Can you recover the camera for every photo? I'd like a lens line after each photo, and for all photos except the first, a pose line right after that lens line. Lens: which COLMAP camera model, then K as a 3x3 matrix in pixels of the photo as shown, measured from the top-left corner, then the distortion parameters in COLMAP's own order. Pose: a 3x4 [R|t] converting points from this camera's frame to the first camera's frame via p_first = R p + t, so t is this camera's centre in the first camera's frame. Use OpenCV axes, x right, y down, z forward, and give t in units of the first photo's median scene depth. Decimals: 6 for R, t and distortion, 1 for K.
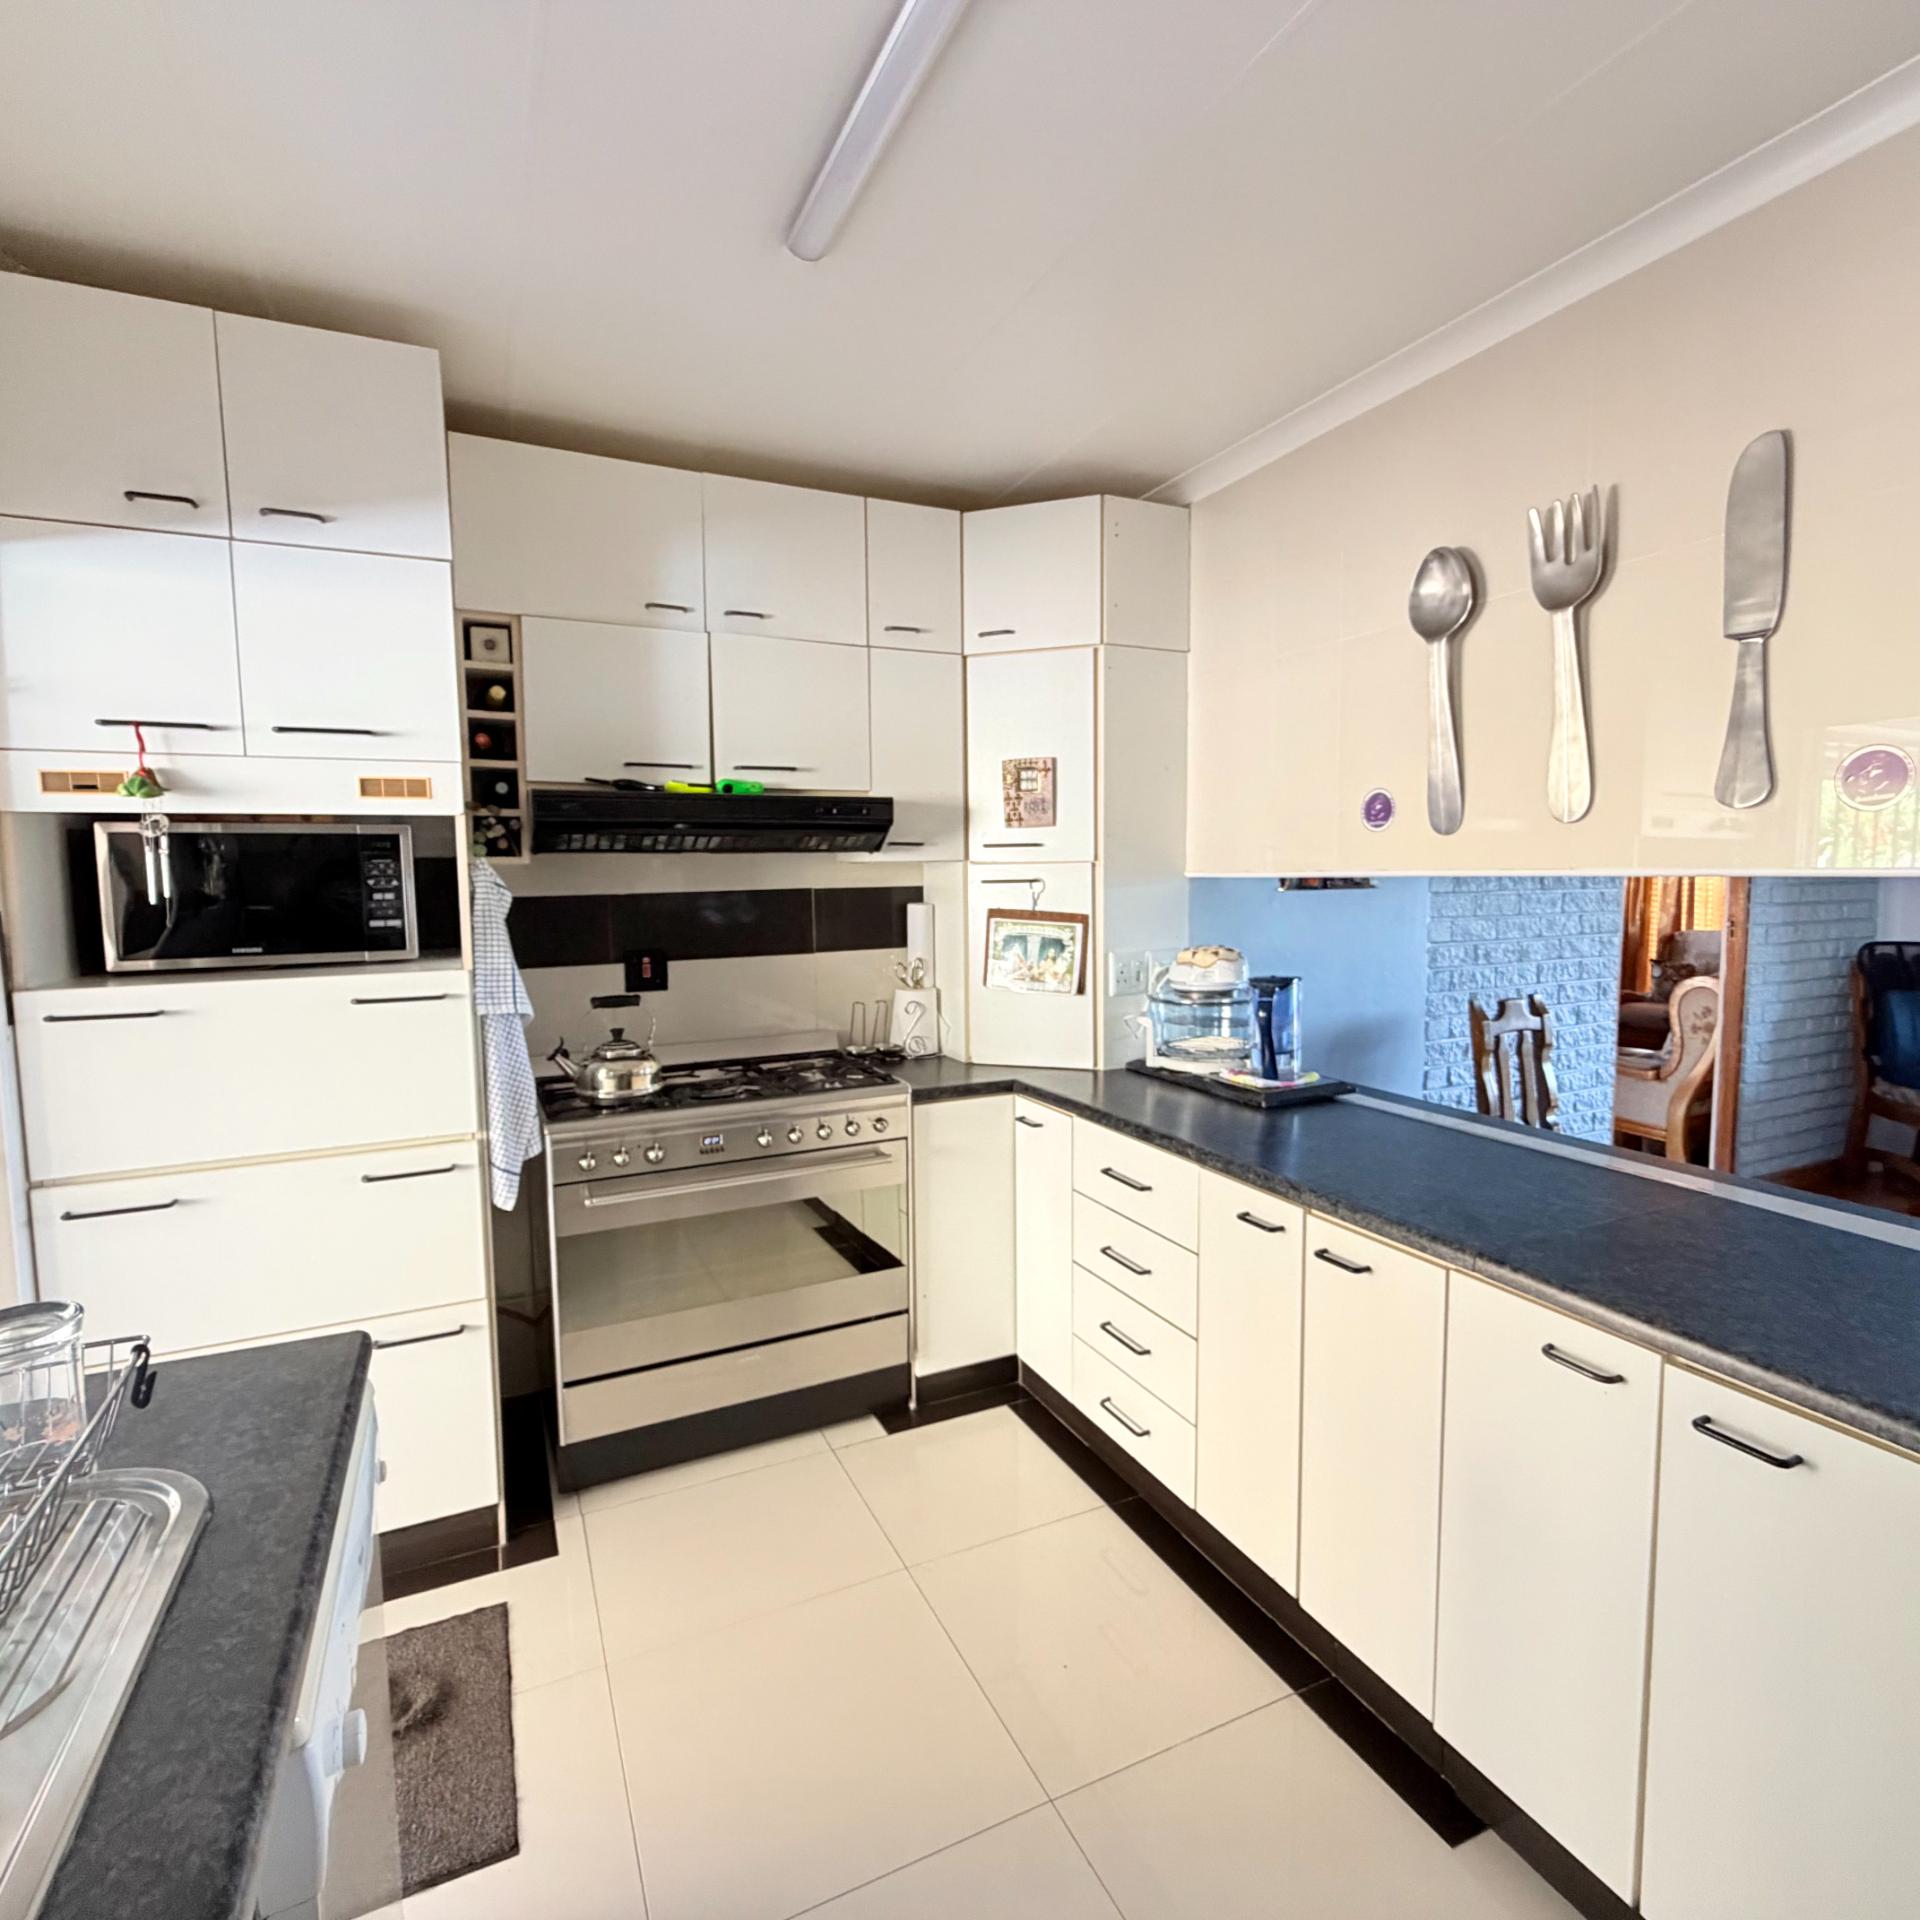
lens RADIAL K [[1021.8, 0, 955.5], [0, 1021.8, 959.8], [0, 0, 1]] dist [0.001168, -0.001587]
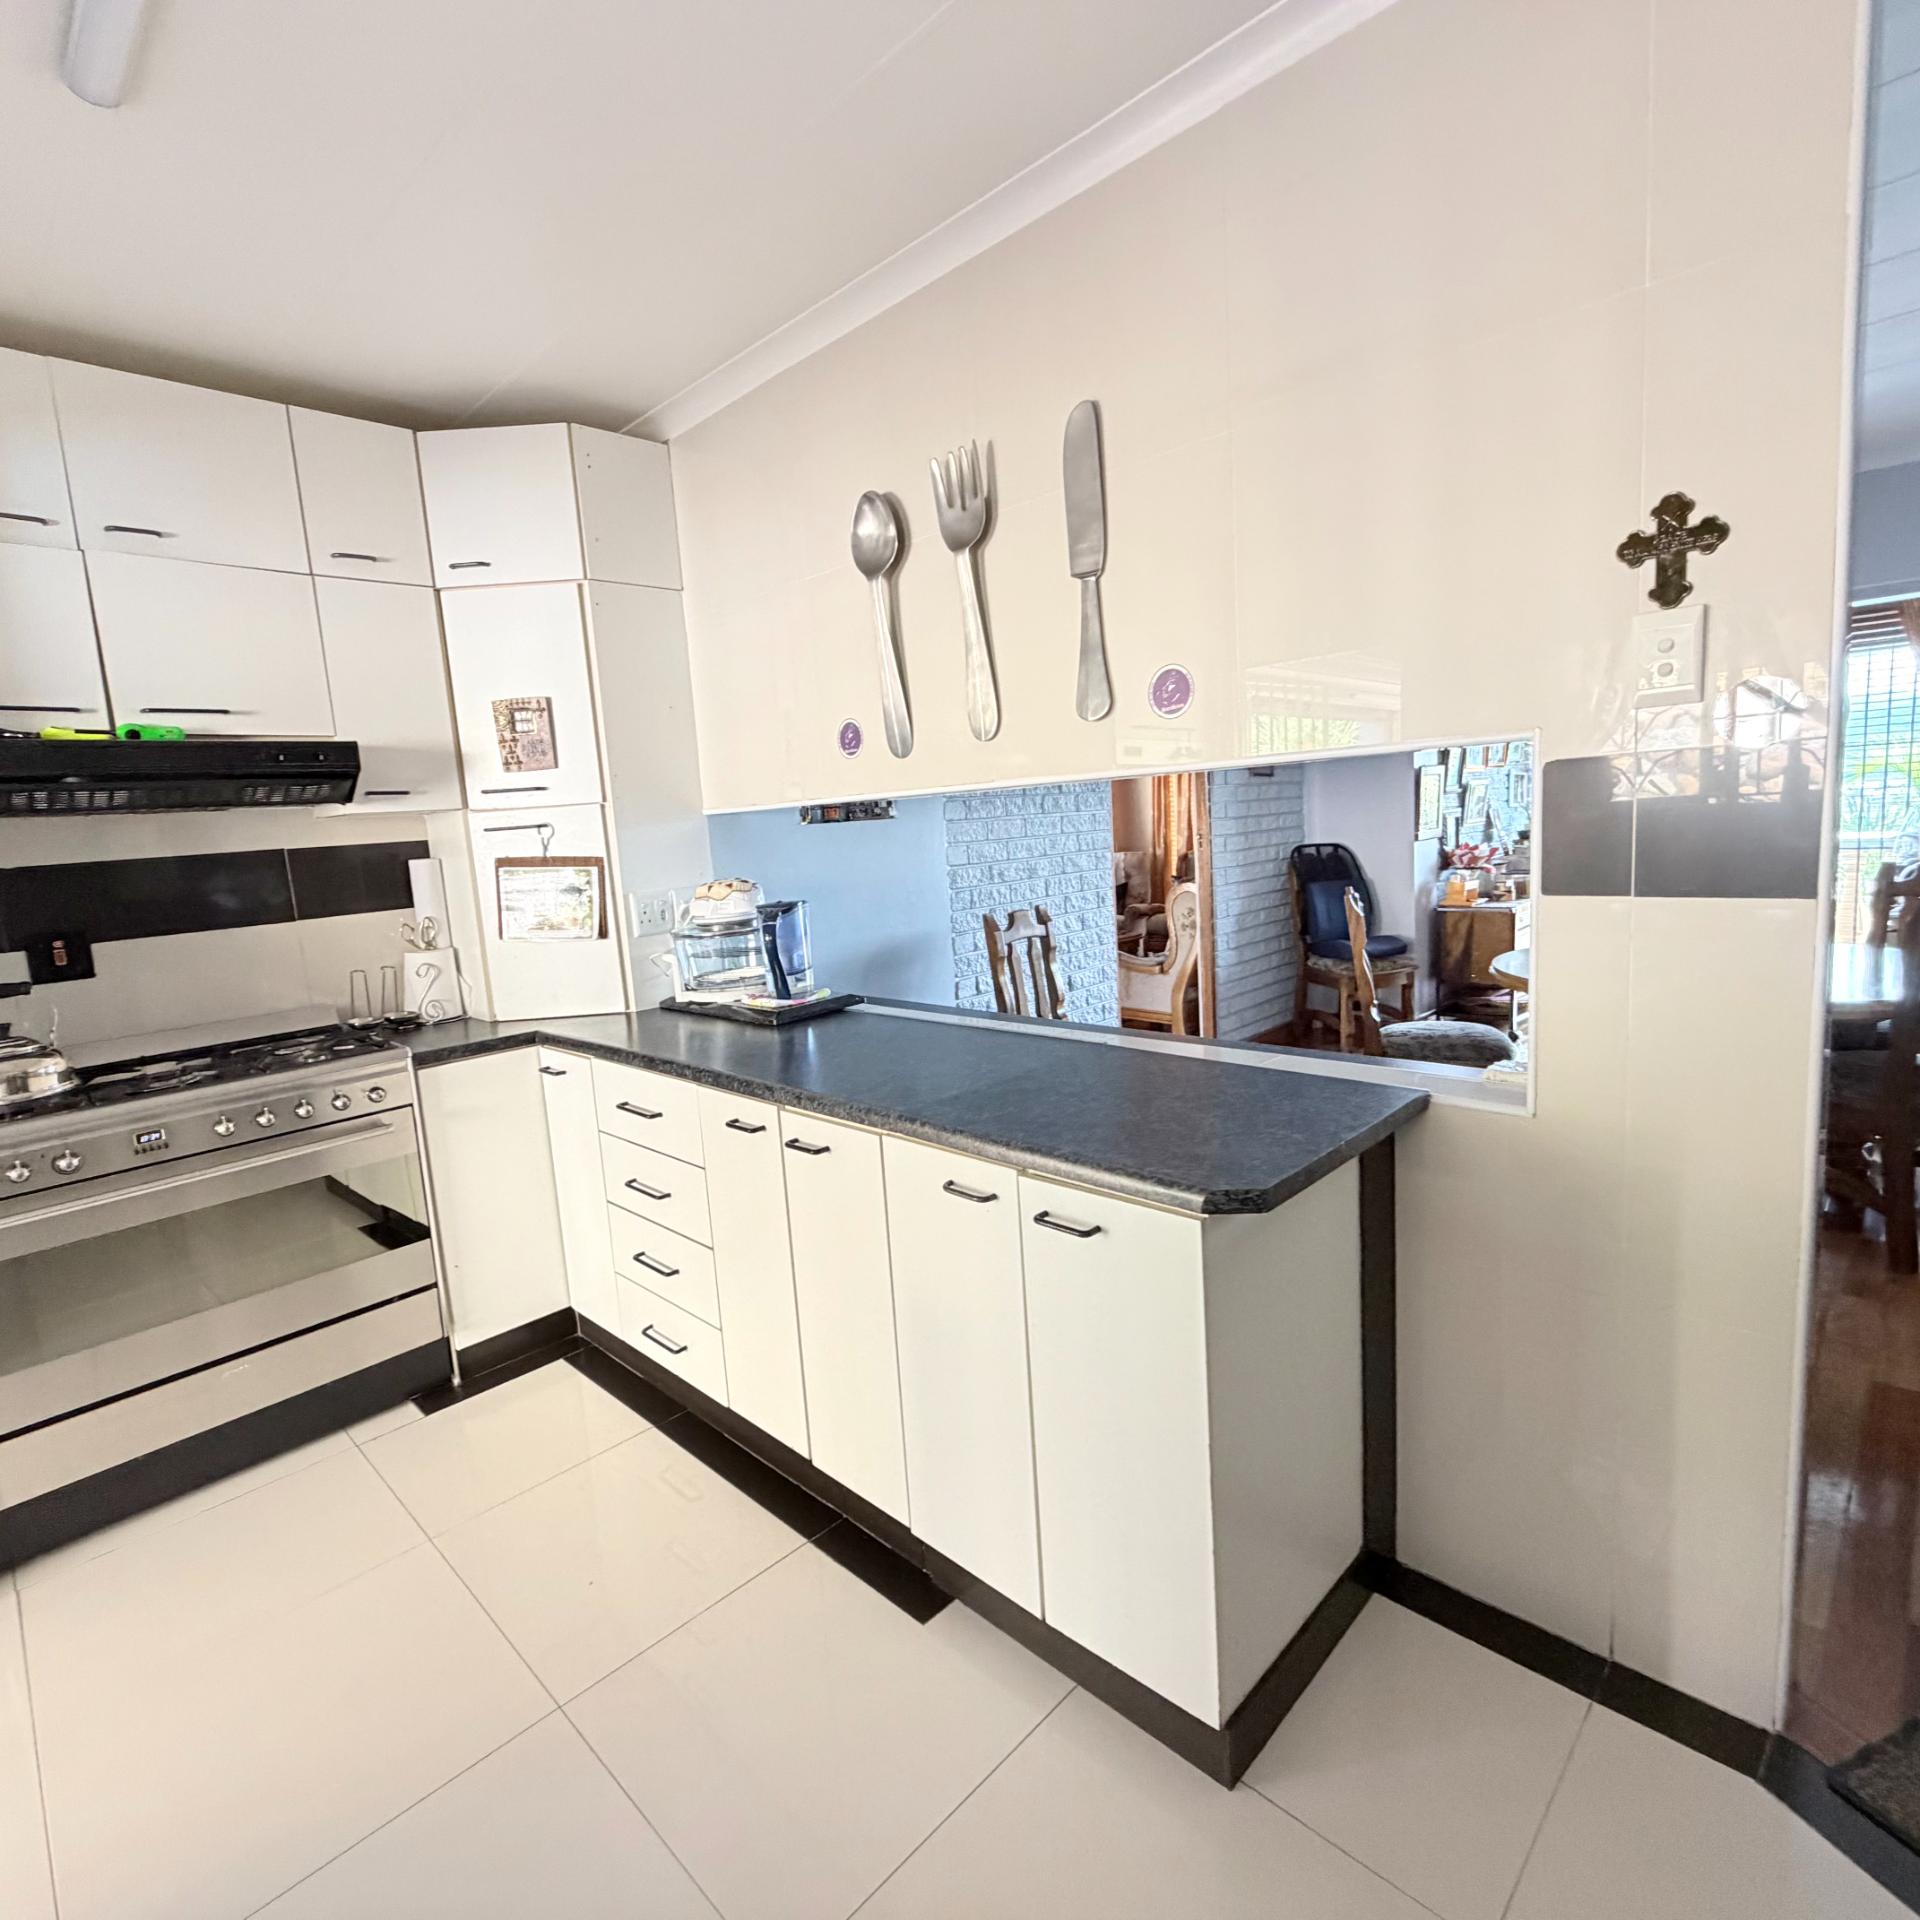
lens RADIAL K [[1019.1, 0, 953.7], [0, 1019.1, 960.9], [0, 0, 1]] dist [-0.002505, 0.000606]
pose [[0.936323, -0.097793, 0.337249, 0.109769], [0.084308, 0.994952, 0.054439, 0.031801], [-0.340870, -0.022540, 0.939840, -0.045392]]
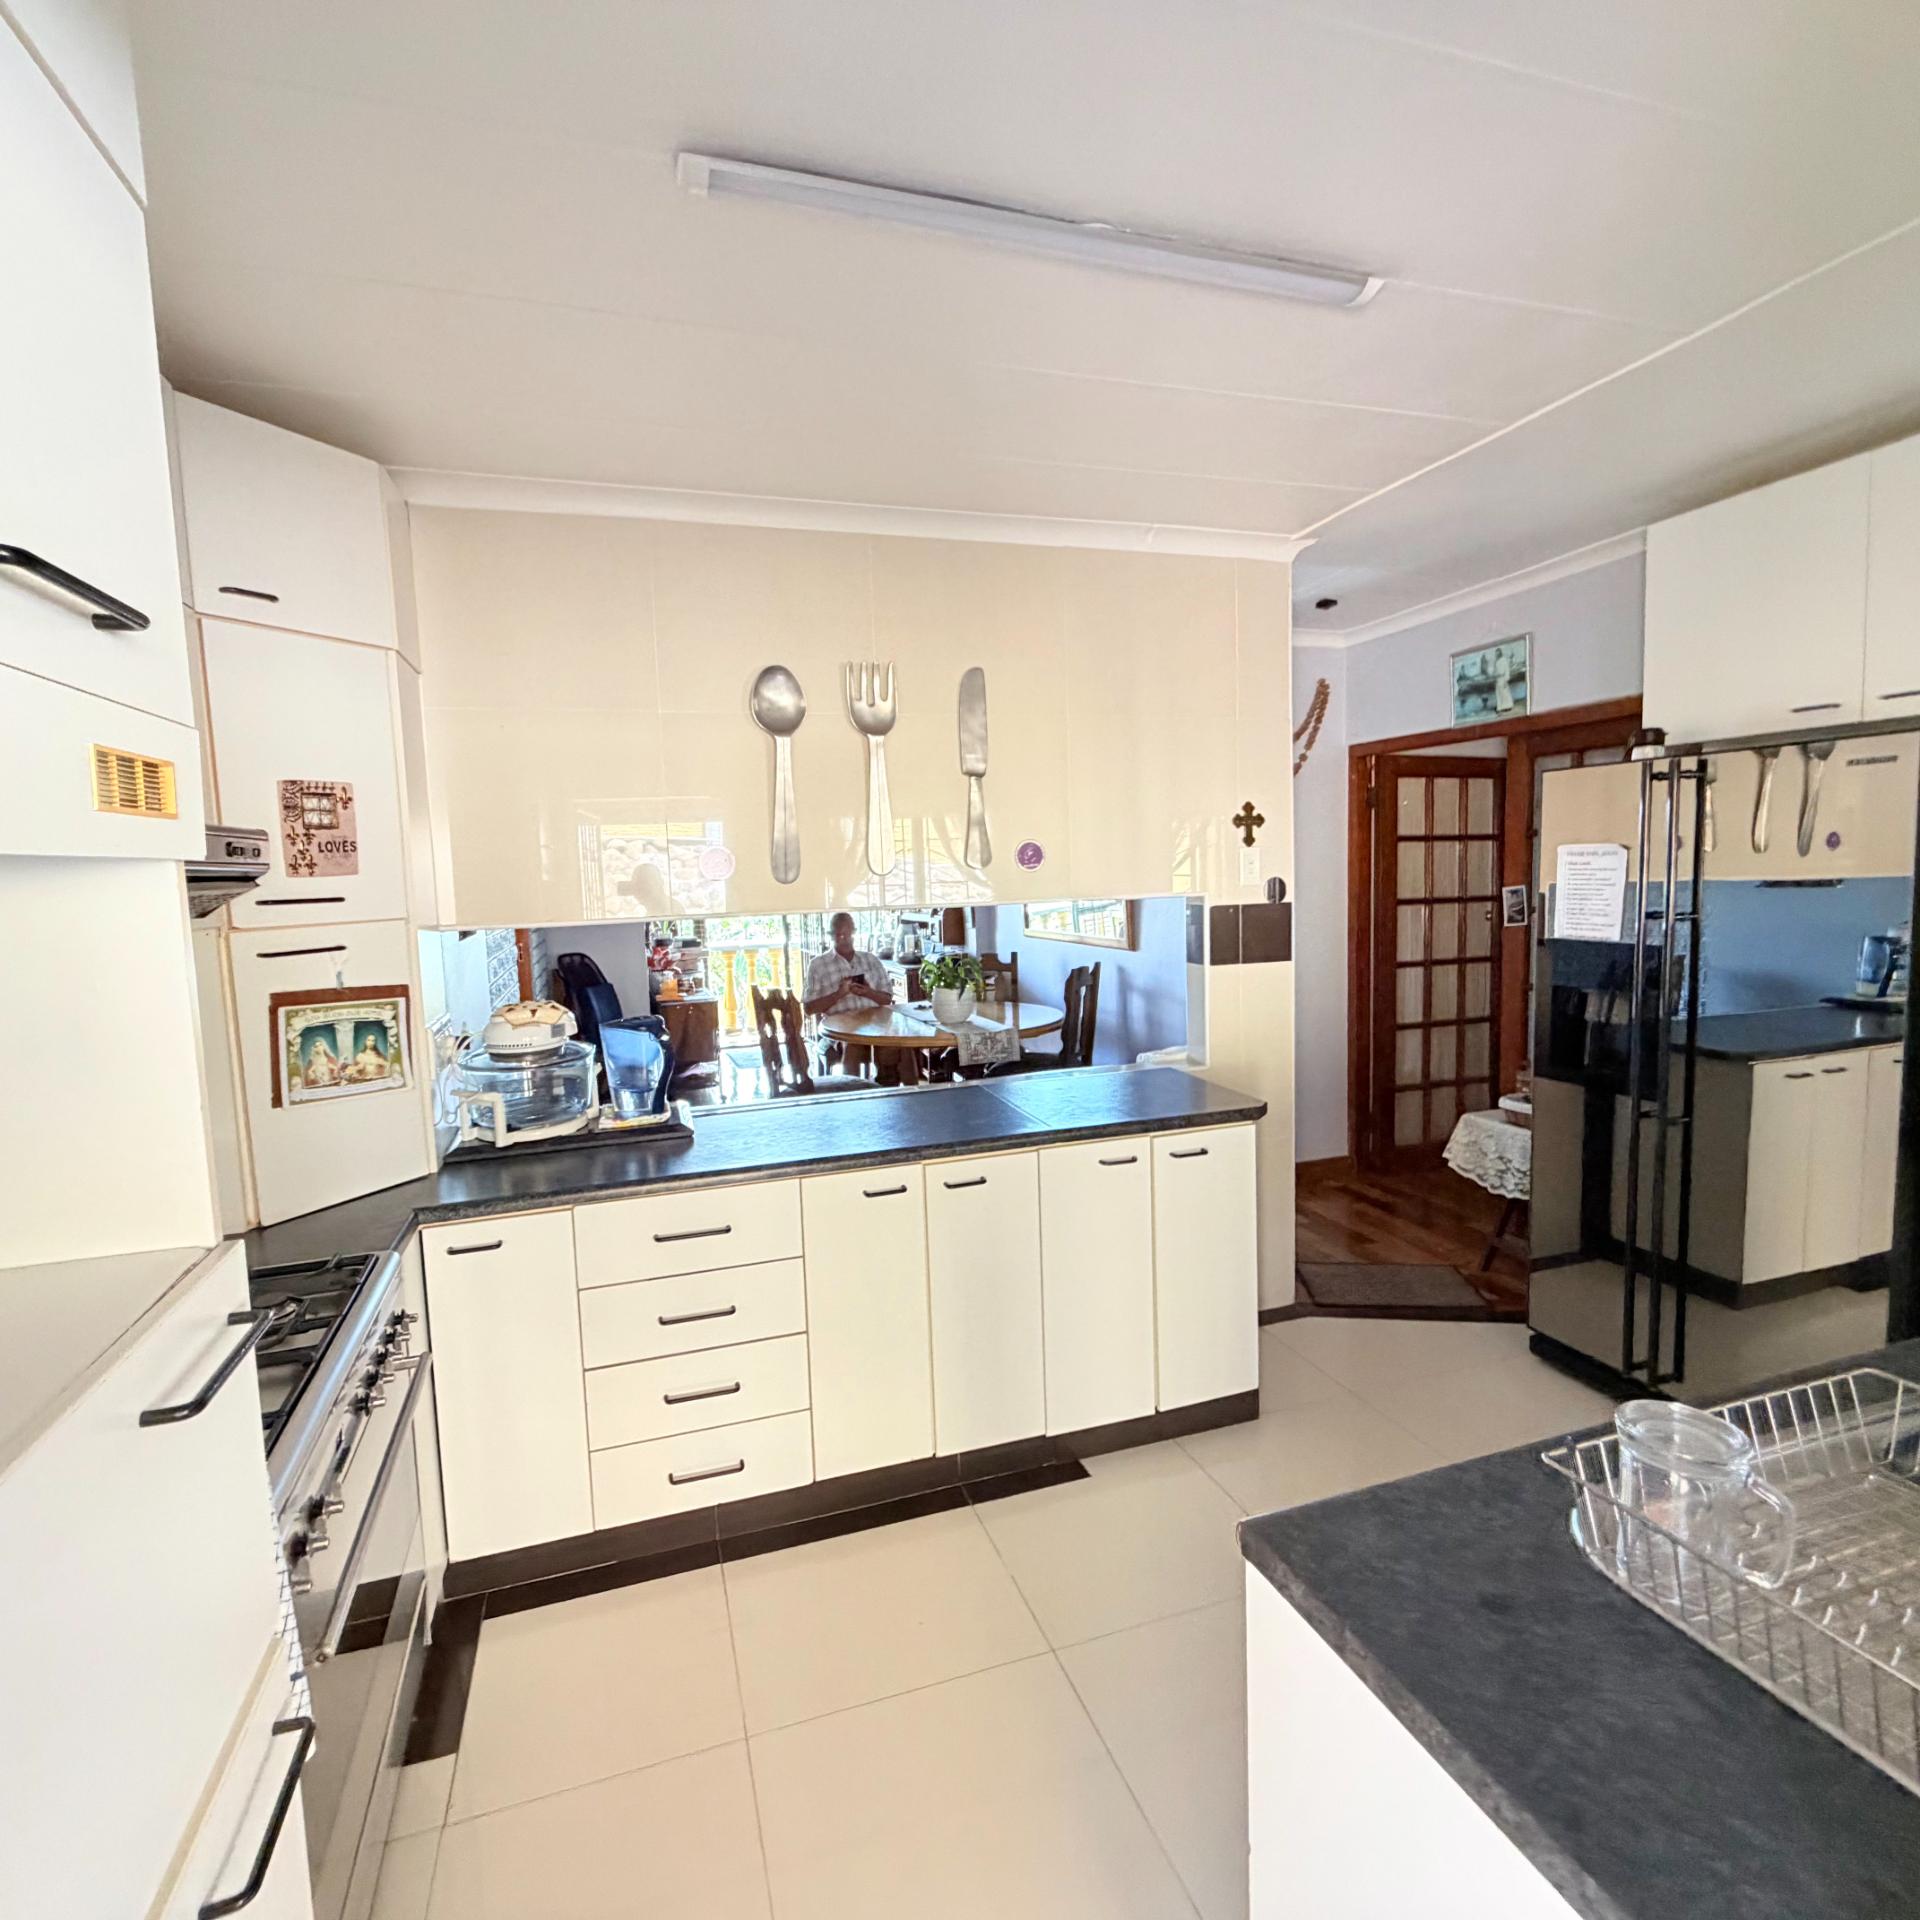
lens RADIAL K [[1019.1, 0, 953.7], [0, 1019.1, 960.9], [0, 0, 1]] dist [-0.002505, 0.000606]
pose [[0.126821, -0.084619, 0.988310, -0.624070], [0.117055, 0.990669, 0.069801, -0.071147], [-0.984995, 0.106834, 0.135543, 0.489372]]
